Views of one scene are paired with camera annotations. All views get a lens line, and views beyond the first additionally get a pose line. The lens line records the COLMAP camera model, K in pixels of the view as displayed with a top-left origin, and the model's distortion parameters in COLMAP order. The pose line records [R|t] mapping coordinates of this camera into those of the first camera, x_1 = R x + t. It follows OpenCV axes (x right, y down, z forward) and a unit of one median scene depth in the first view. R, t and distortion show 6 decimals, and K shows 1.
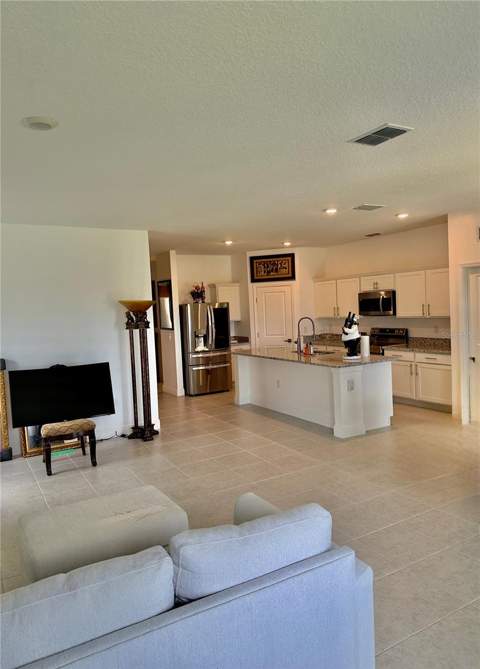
lens RADIAL K [[477.5, 0, 225.9], [0, 477.5, 328.5], [0, 0, 1]] dist [0.044479, -0.007518]
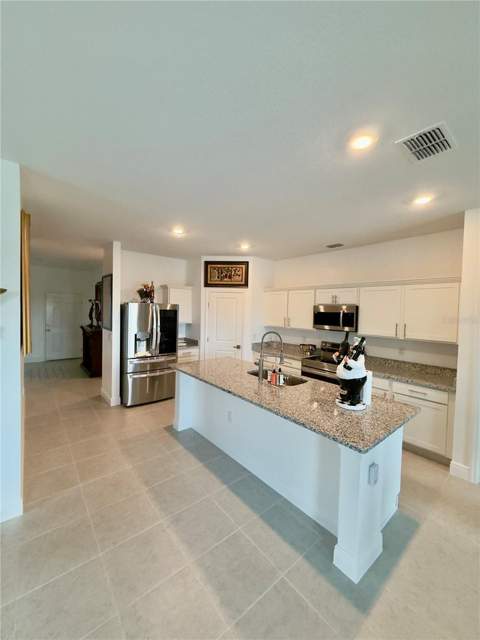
lens RADIAL K [[256.8, 0, 241.1], [0, 256.8, 317.2], [0, 0, 1]] dist [0.001781, 0.000997]
pose [[0.979212, 0.068353, 0.190974, 0.035492], [-0.065462, 0.997625, -0.021415, -0.030273], [-0.191984, 0.008468, 0.981361, 0.535764]]
